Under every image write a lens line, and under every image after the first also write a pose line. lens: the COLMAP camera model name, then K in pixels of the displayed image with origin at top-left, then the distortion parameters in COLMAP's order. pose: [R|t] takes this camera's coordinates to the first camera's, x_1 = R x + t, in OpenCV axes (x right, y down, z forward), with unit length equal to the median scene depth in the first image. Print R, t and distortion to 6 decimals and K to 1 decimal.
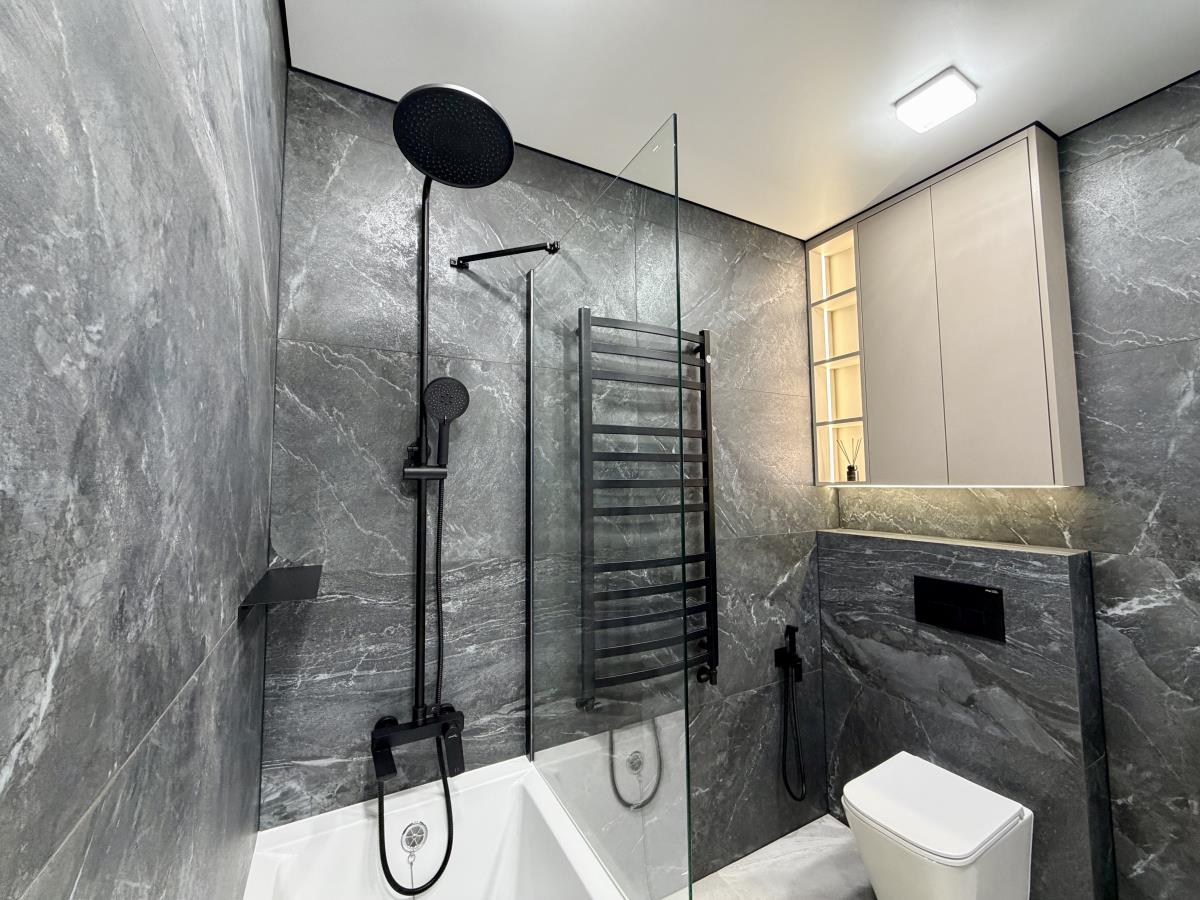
lens RADIAL K [[478.2, 0, 598.0], [0, 478.2, 444.5], [0, 0, 1]] dist [-0.000722, 0.000653]
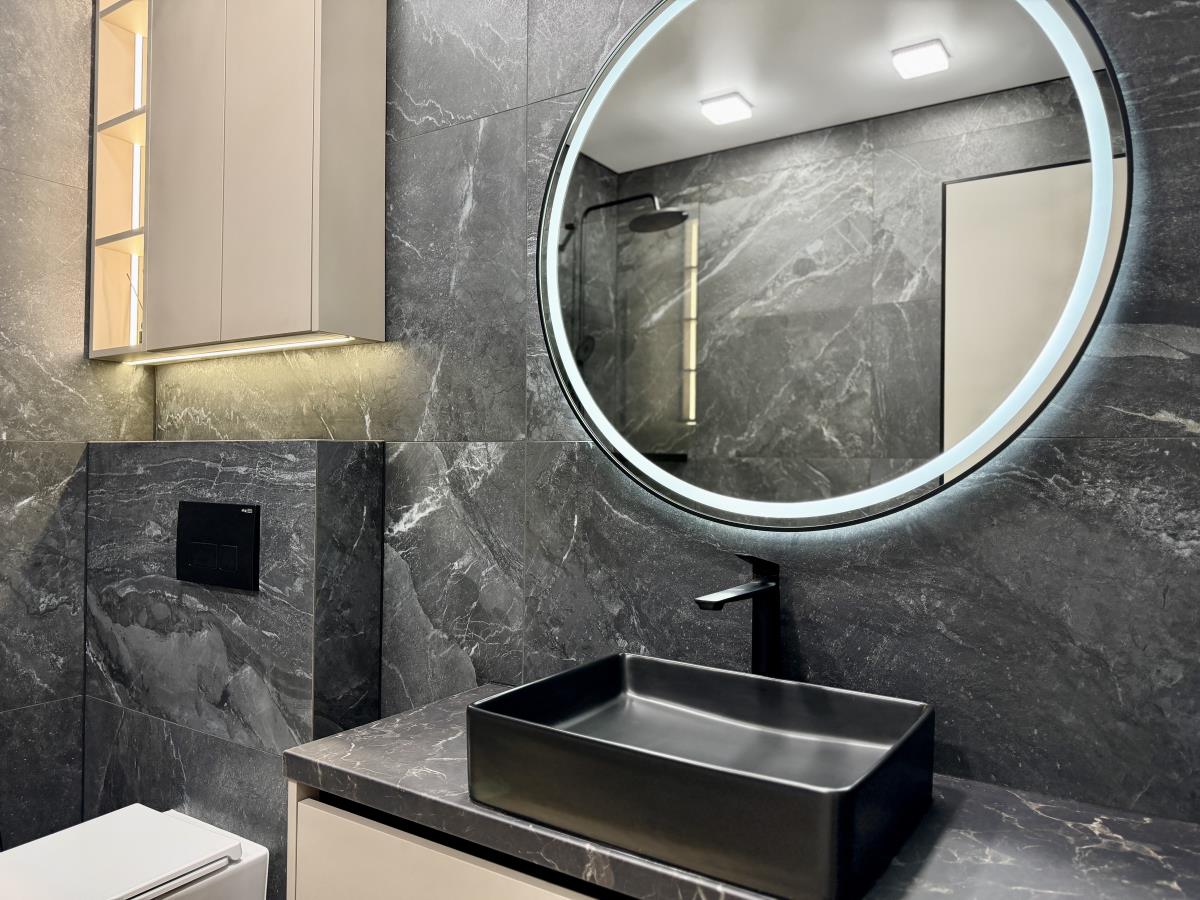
lens RADIAL K [[843.9, 0, 609.3], [0, 843.9, 441.9], [0, 0, 1]] dist [0.058386, -0.067544]
pose [[0.881240, 0.020808, 0.472212, 0.697921], [-0.048376, 0.997755, 0.046314, 0.143915], [-0.470188, -0.063657, 0.880268, -0.155010]]
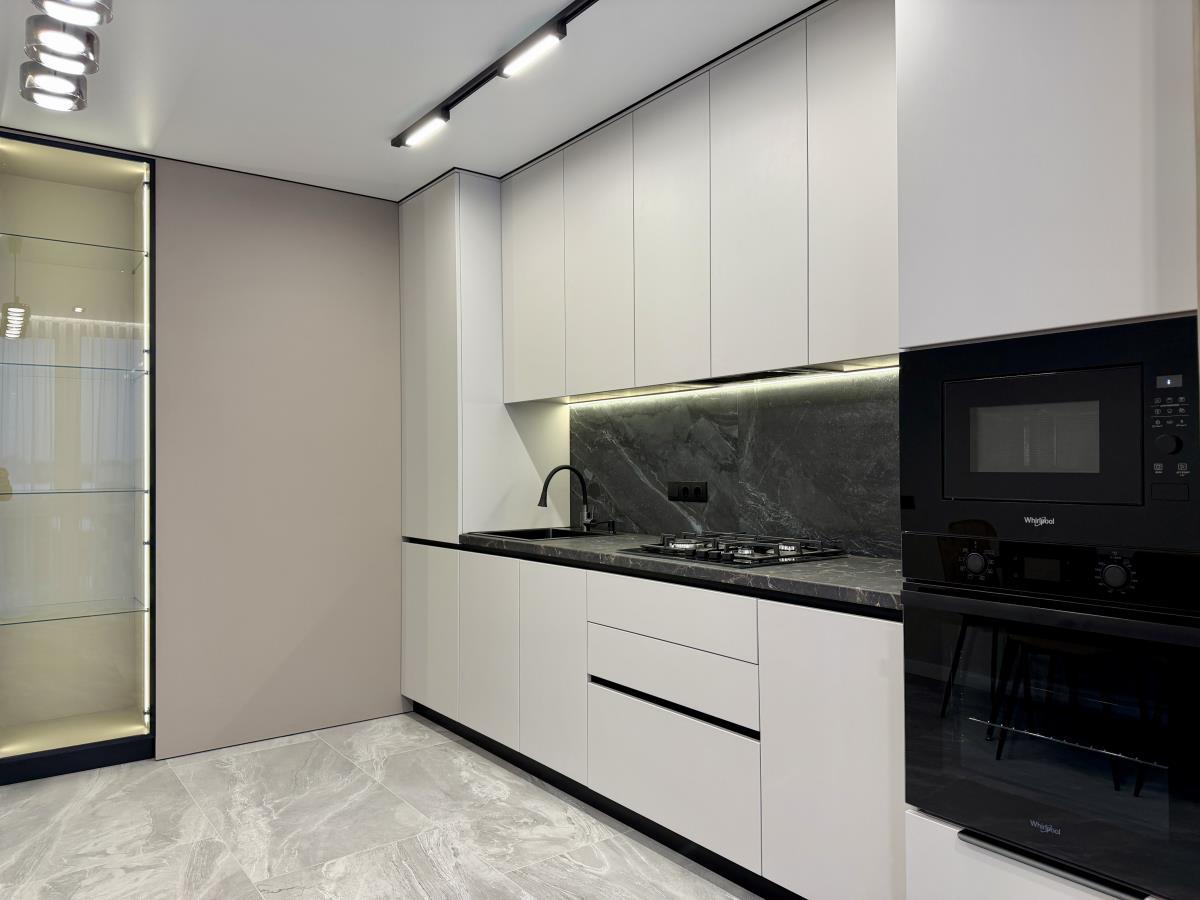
lens RADIAL K [[843.9, 0, 595.9], [0, 843.9, 446.7], [0, 0, 1]] dist [0.058386, -0.067544]
pose [[0.989133, 0.005859, 0.146910, 0.235476], [-0.012491, 0.998942, 0.044263, 0.474460], [-0.146495, -0.045617, 0.988159, -1.081567]]
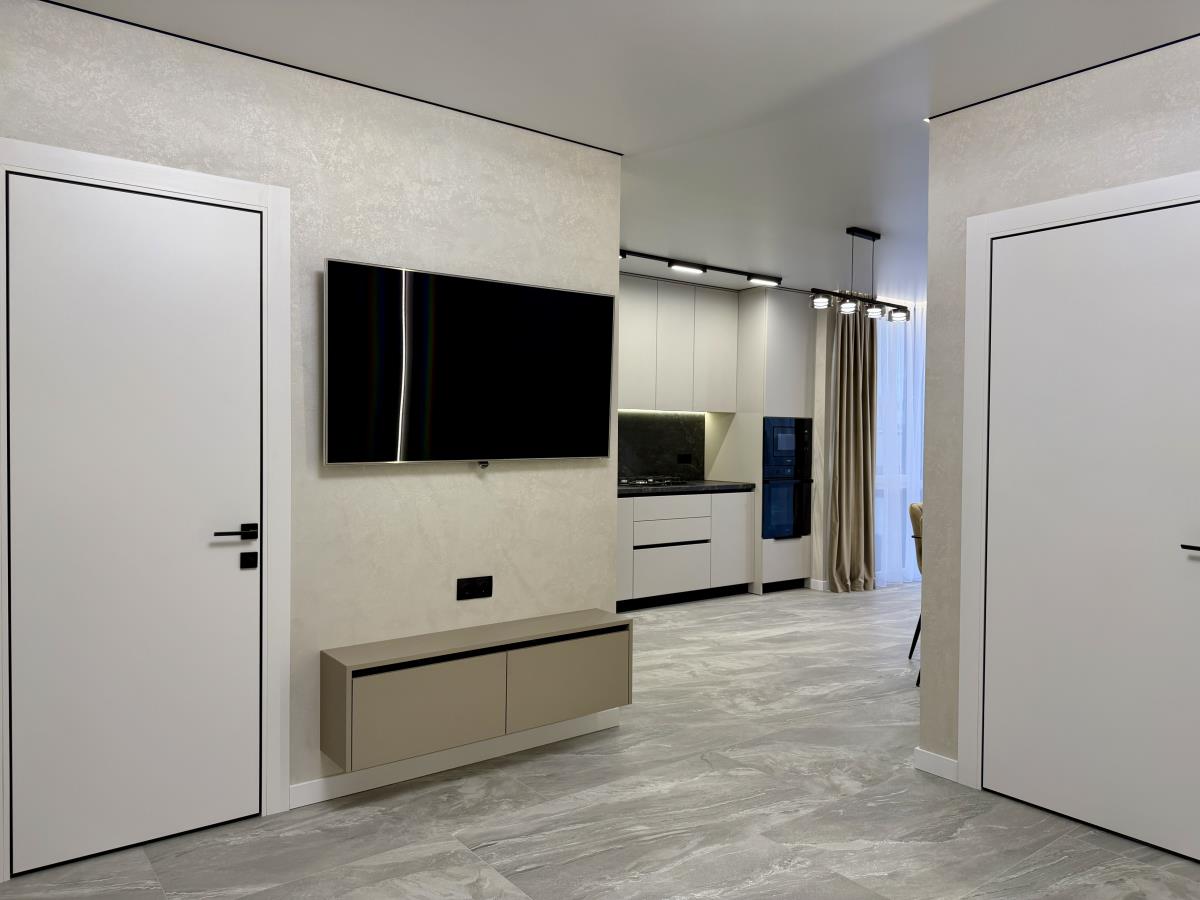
lens RADIAL K [[843.9, 0, 598.8], [0, 843.9, 453.6], [0, 0, 1]] dist [0.058386, -0.067544]
pose [[-0.160743, -0.011489, 0.986929, -3.310663], [-0.077859, 0.996964, -0.001075, 0.646789], [-0.983921, -0.077015, -0.161149, 1.550173]]
